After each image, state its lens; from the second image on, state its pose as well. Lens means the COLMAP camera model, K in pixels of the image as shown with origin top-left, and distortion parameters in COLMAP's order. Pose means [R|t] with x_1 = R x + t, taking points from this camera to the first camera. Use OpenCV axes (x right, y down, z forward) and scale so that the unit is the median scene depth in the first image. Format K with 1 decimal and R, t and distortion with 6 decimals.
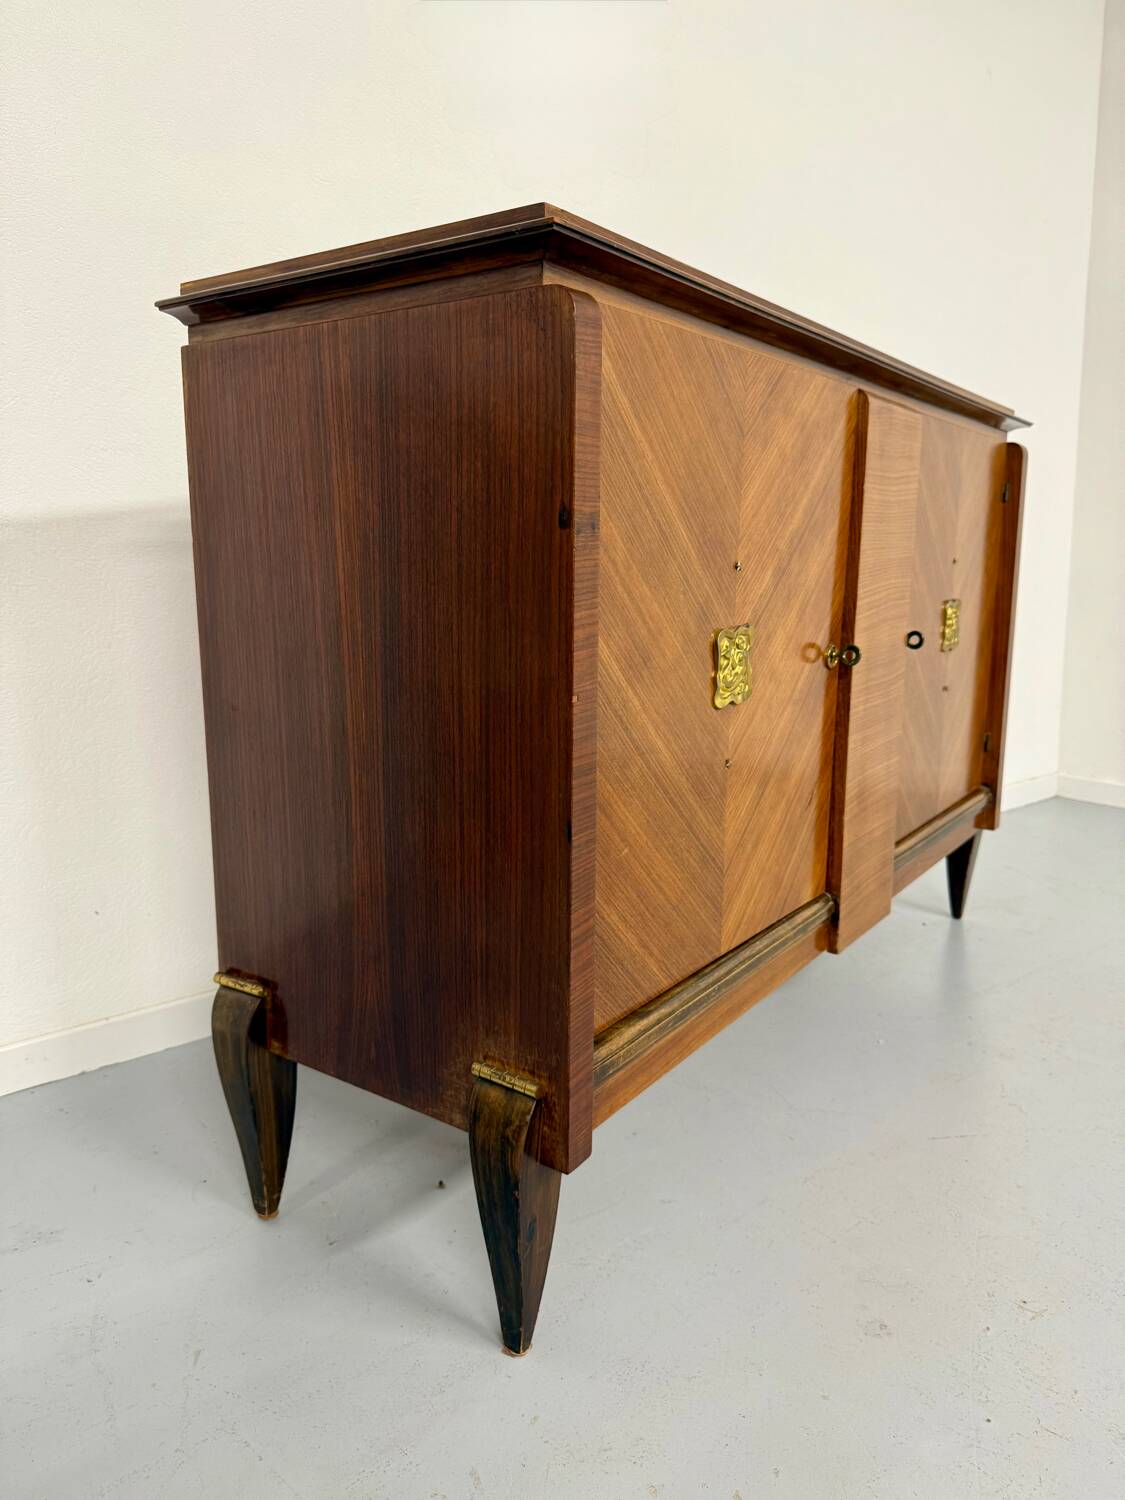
lens RADIAL K [[1049.6, 0, 562.5], [0, 1049.6, 750.0], [0, 0, 1]] dist [0.167977, -0.324681]
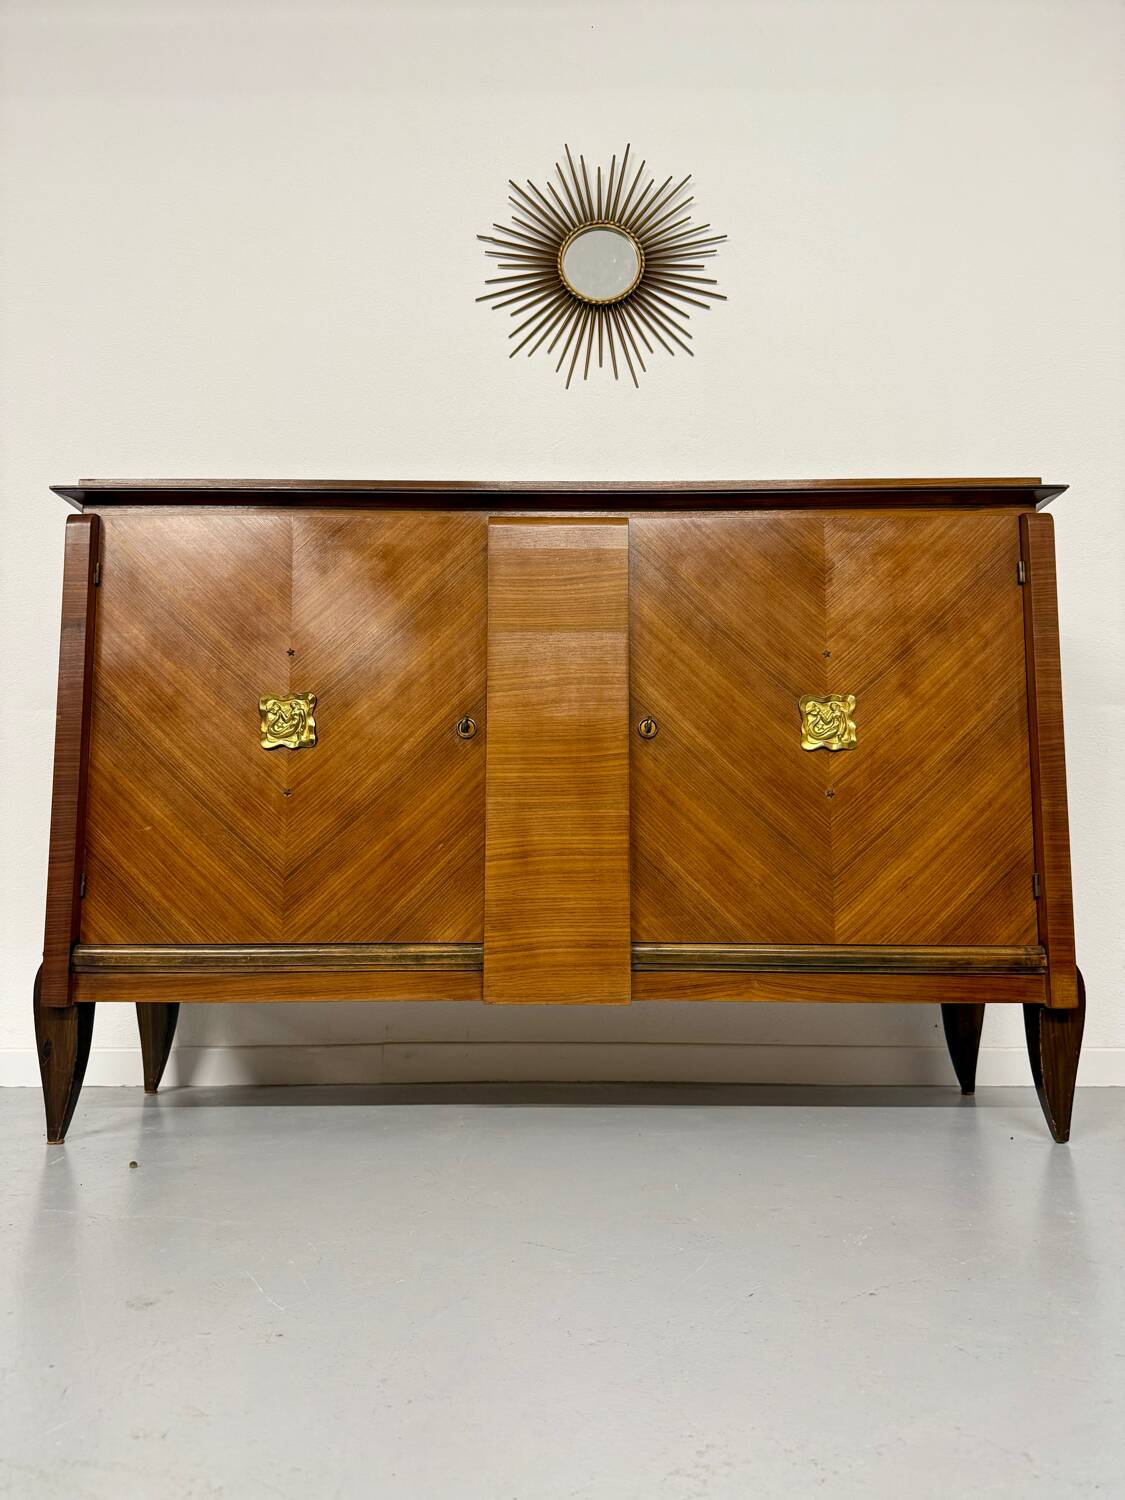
lens RADIAL K [[1049.6, 0, 562.5], [0, 1049.6, 750.0], [0, 0, 1]] dist [0.167977, -0.324681]
pose [[0.577169, -0.093722, -0.811229, 1.687523], [-0.148743, 0.964710, -0.217280, 0.233967], [0.802964, 0.246072, 0.542860, 0.599812]]
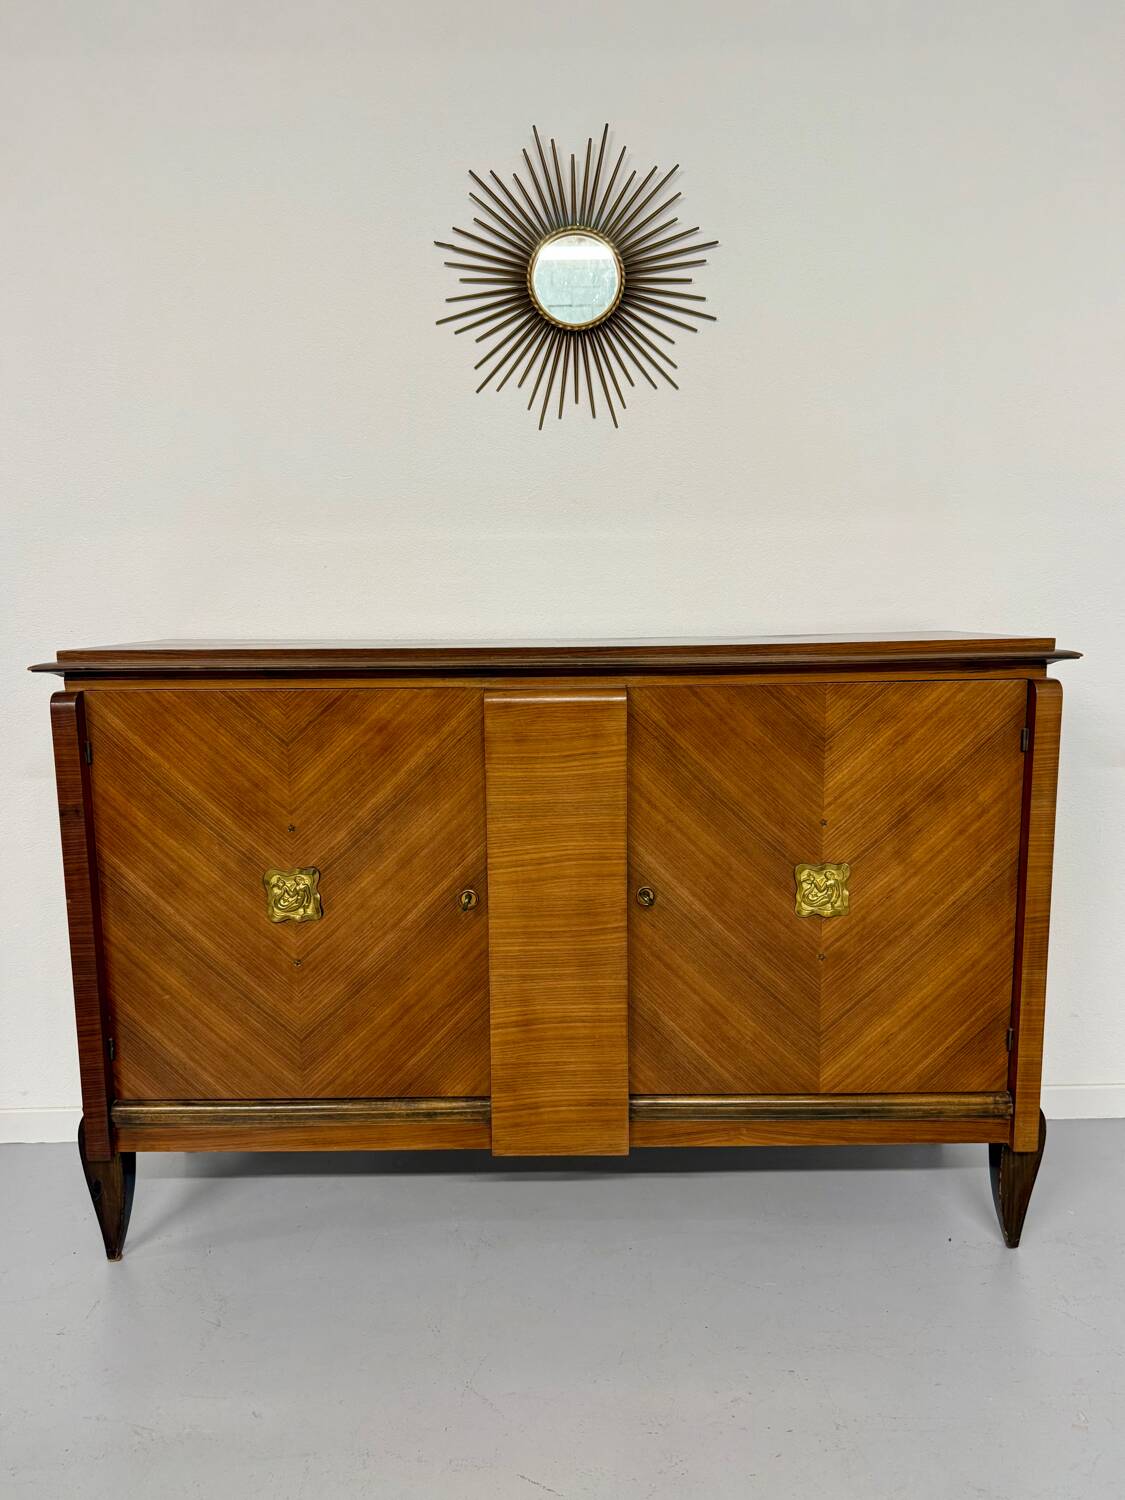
lens RADIAL K [[1049.6, 0, 562.5], [0, 1049.6, 750.0], [0, 0, 1]] dist [0.167977, -0.324681]
pose [[0.578500, 0.103398, -0.809102, 1.695374], [-0.136518, 0.990215, 0.028935, -0.408506], [0.804177, 0.093718, 0.586955, 0.479081]]
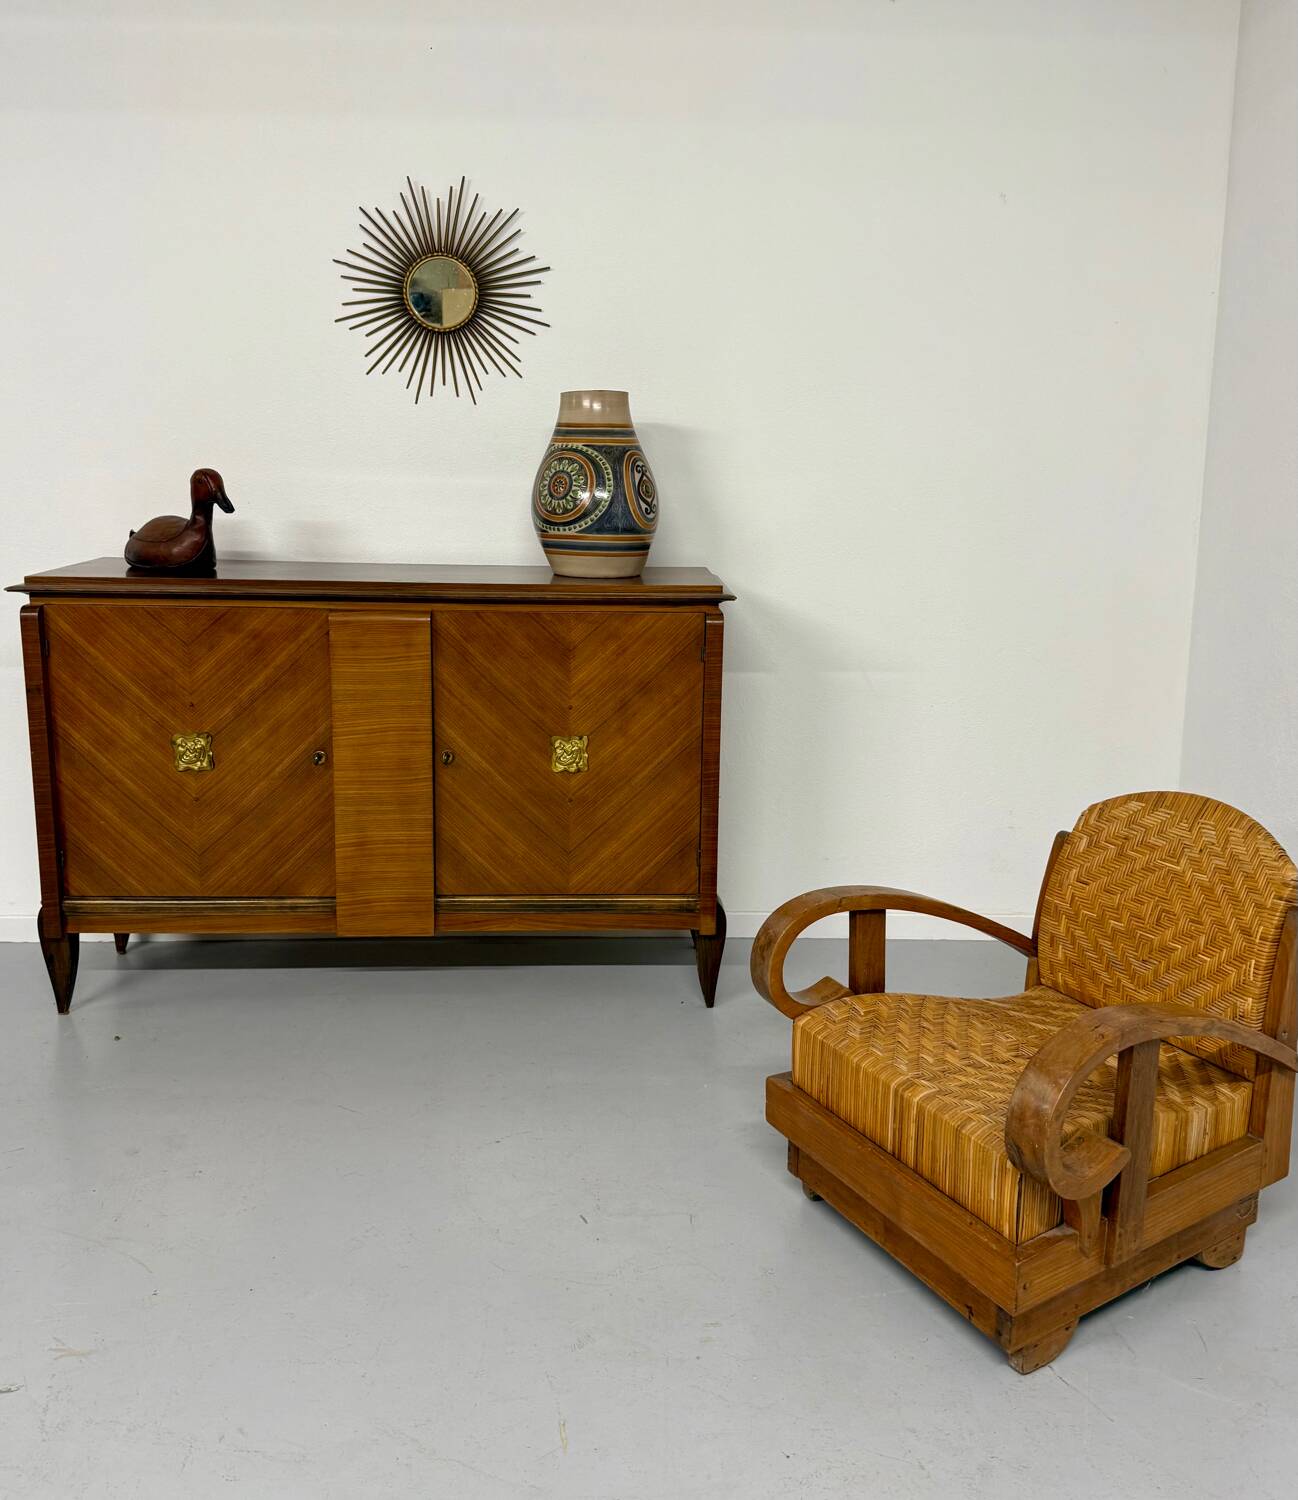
lens RADIAL K [[1289.0, 0, 648.6], [0, 1289.0, 691.3], [0, 0, 1]] dist [0.216305, -0.503894]
pose [[0.607416, 0.152988, -0.779513, 2.943362], [-0.158165, 0.984924, 0.070056, -0.567792], [0.778479, 0.080739, 0.622456, 0.114965]]
